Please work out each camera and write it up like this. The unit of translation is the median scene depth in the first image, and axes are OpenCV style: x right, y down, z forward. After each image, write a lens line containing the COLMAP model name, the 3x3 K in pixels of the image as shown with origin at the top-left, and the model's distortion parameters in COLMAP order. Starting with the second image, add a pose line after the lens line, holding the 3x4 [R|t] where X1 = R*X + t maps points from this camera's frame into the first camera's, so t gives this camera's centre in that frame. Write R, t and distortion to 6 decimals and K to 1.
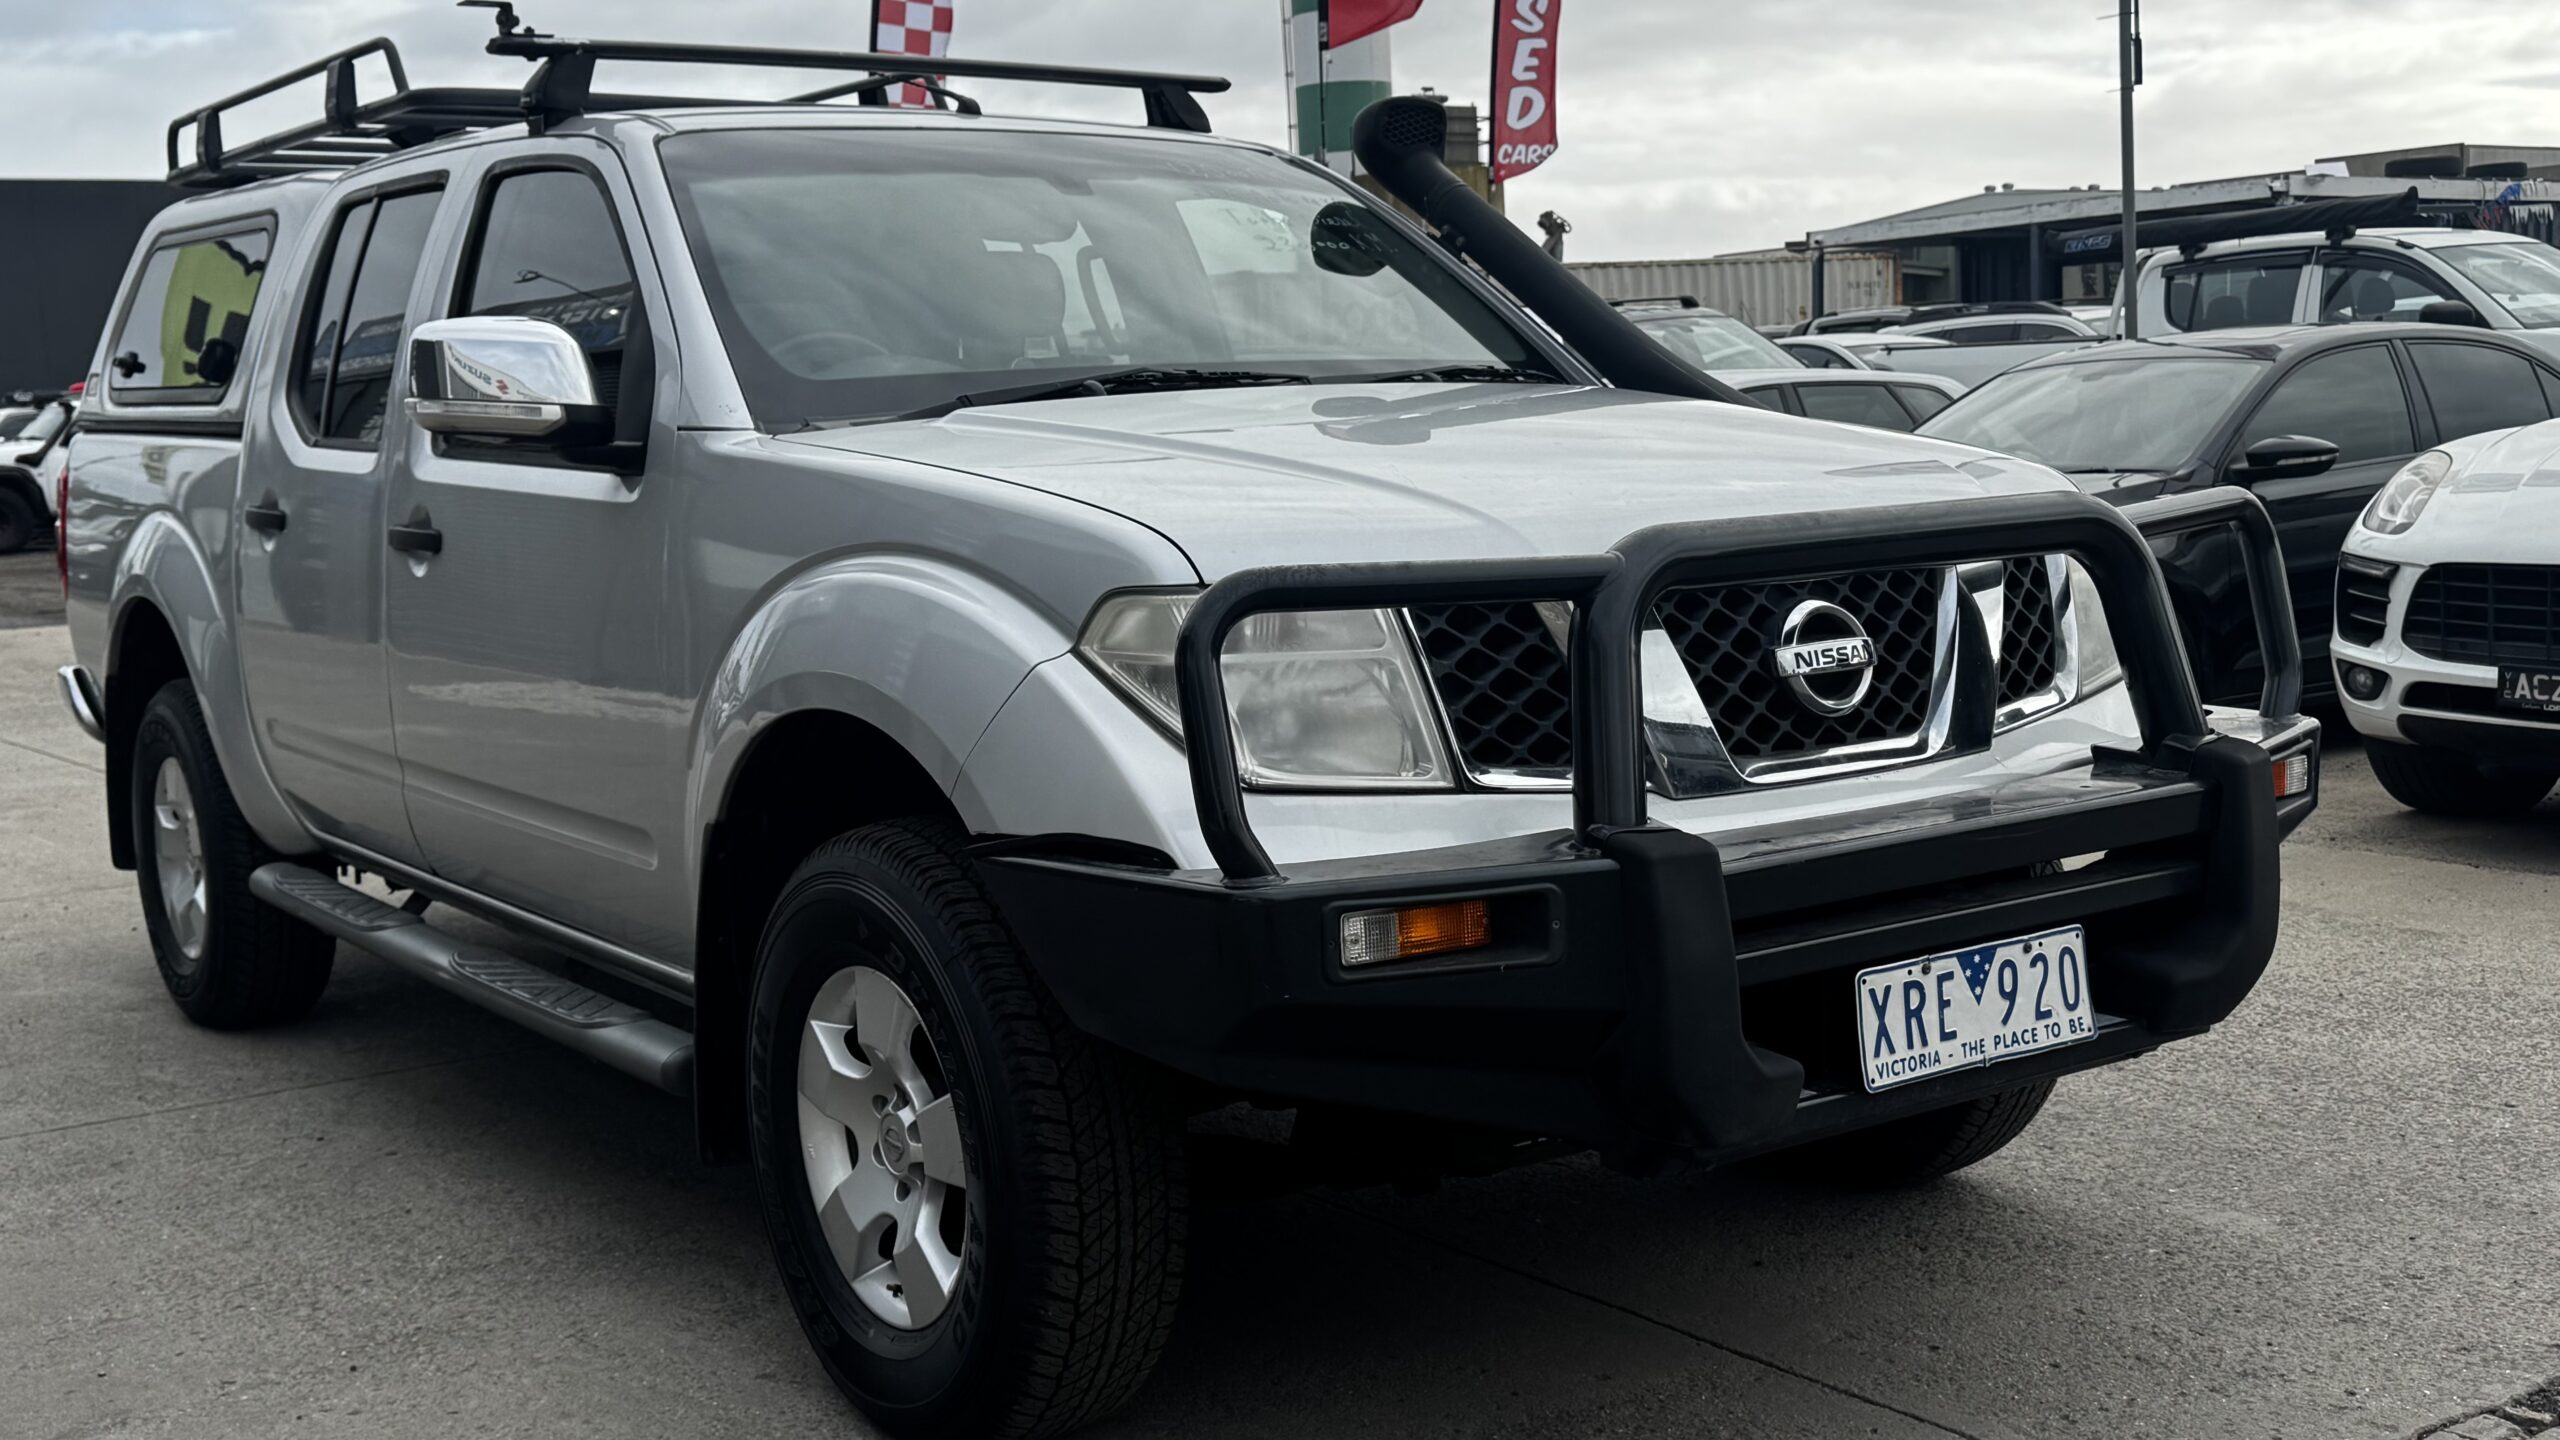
lens RADIAL K [[2640.0, 0, 1268.4], [0, 2640.0, 733.1], [0, 0, 1]] dist [0.175113, -0.385966]
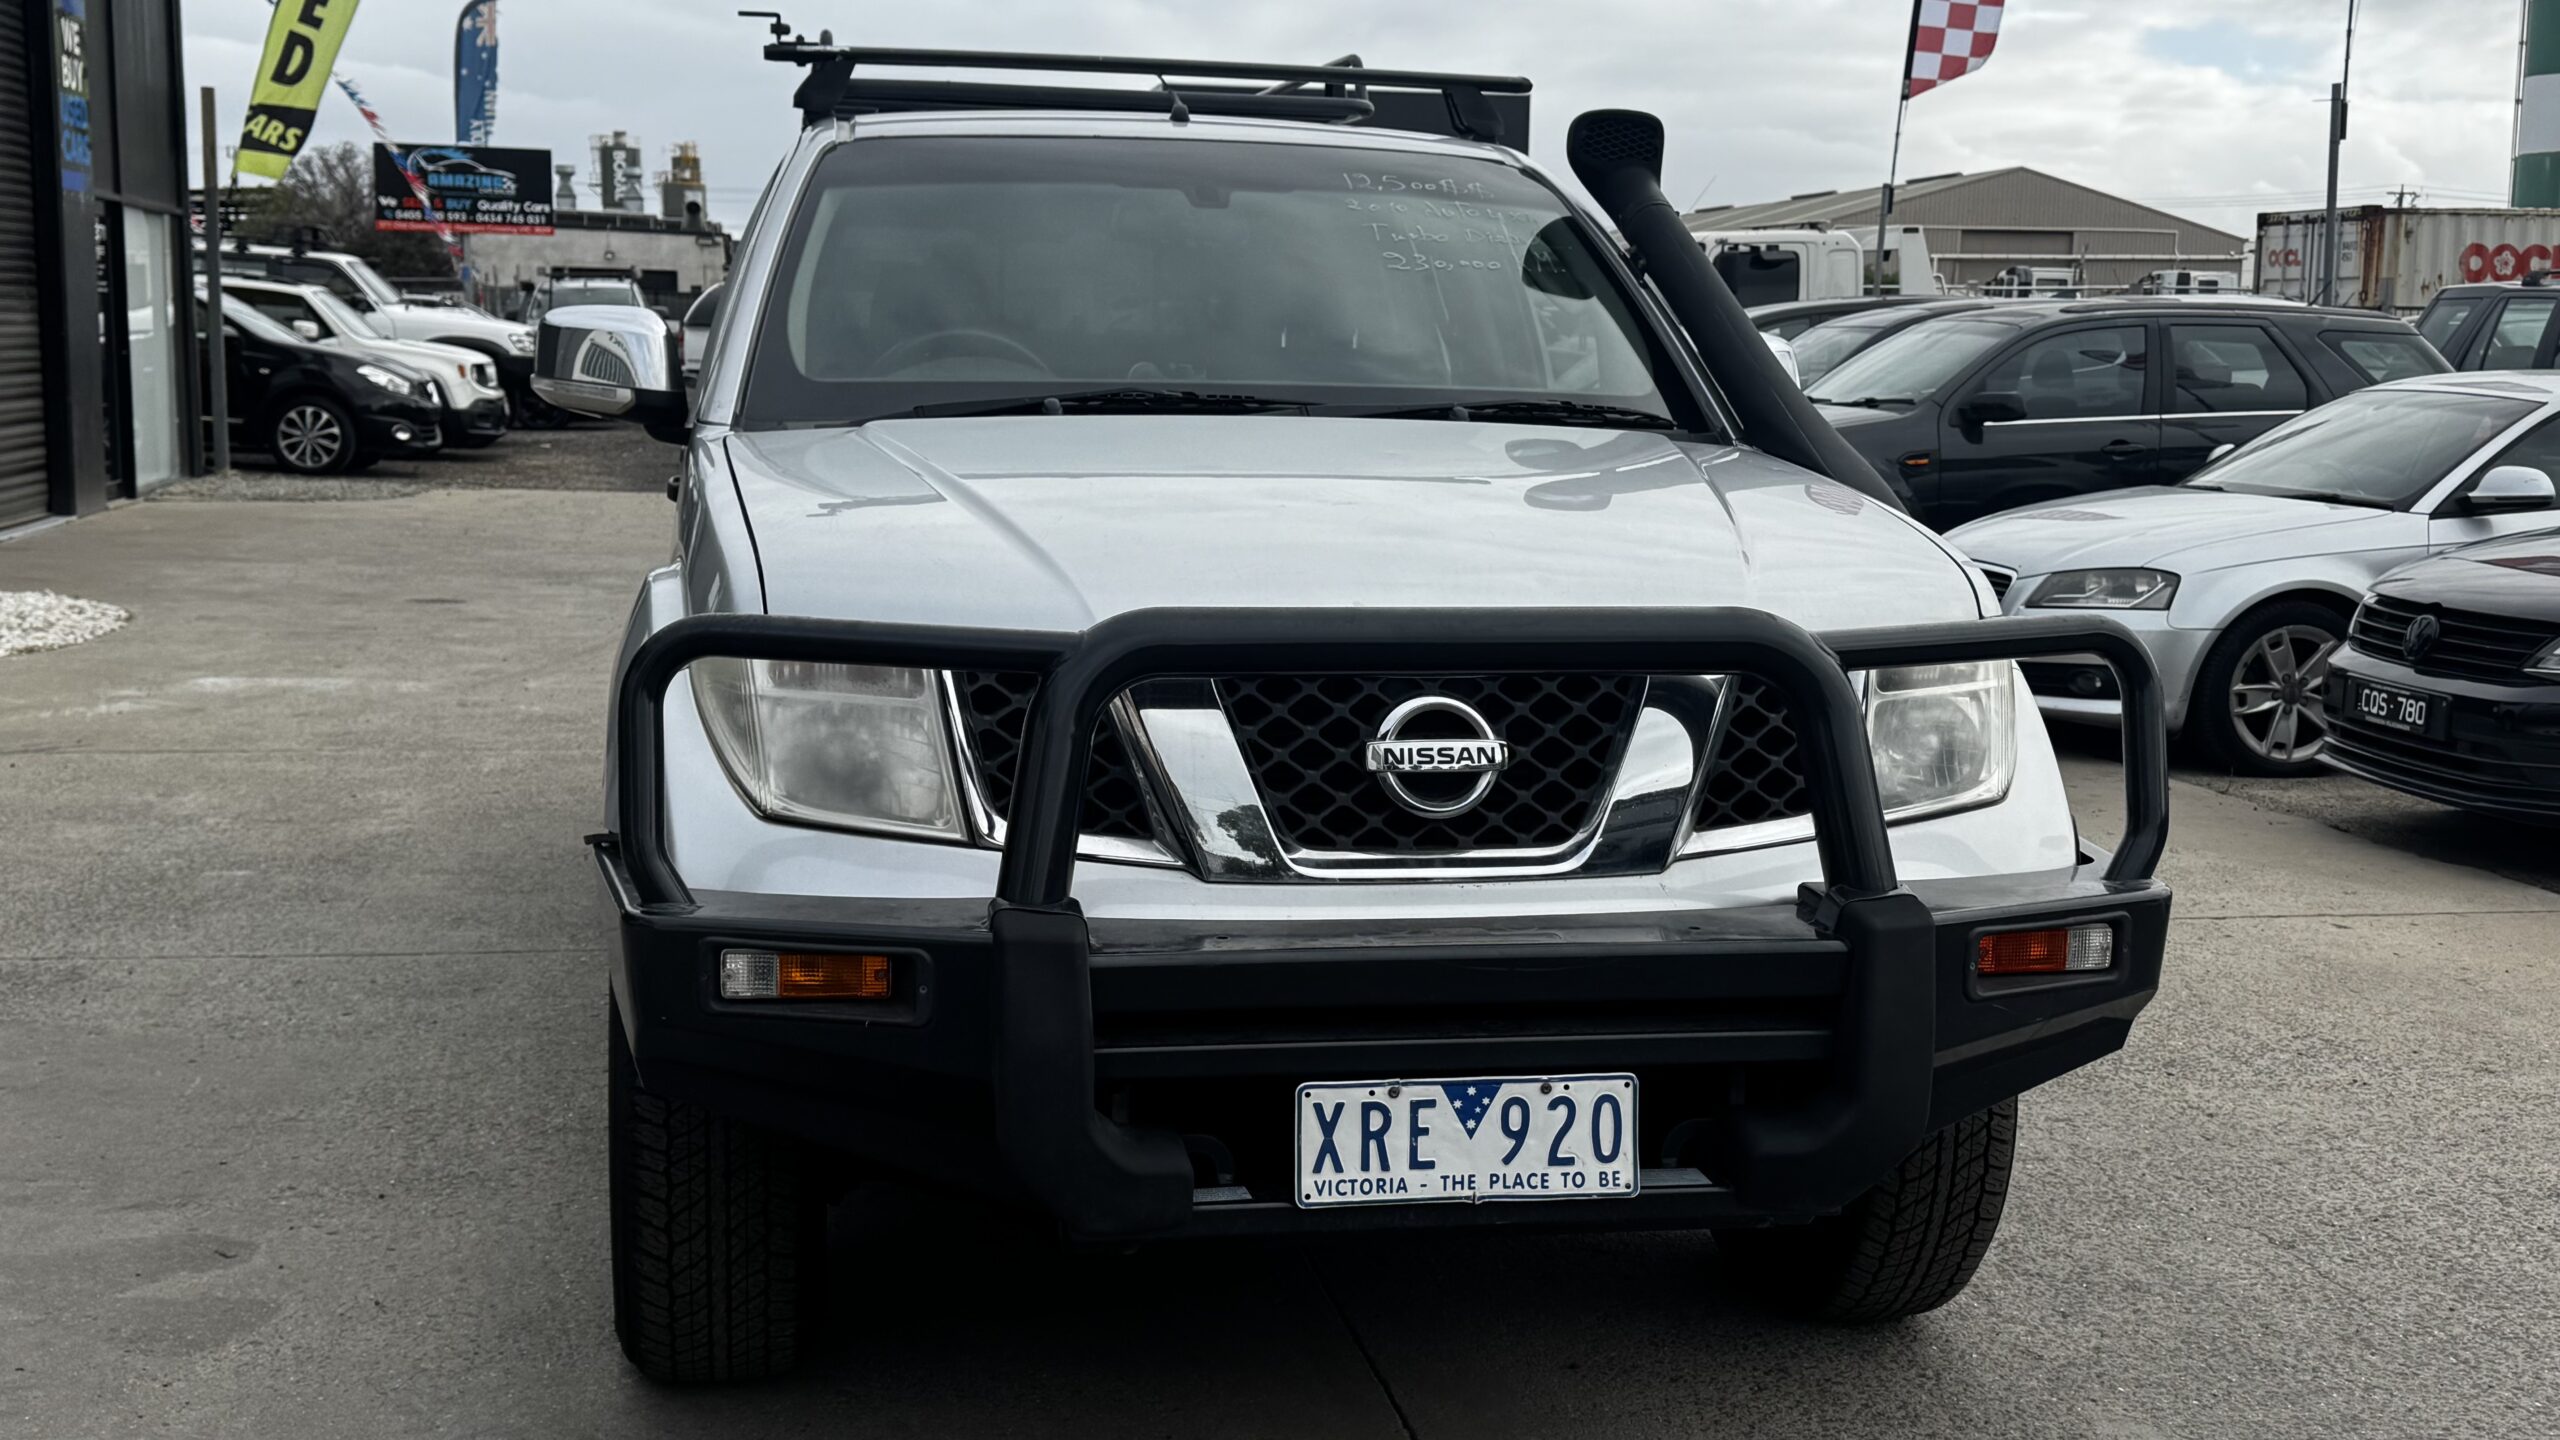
lens RADIAL K [[2640.0, 0, 1268.4], [0, 2640.0, 733.1], [0, 0, 1]] dist [0.175113, -0.385966]
pose [[0.906346, 0.118983, -0.405438, 0.554485], [-0.105825, 0.992873, 0.054807, -0.084744], [0.409069, -0.006769, 0.912478, 0.102443]]
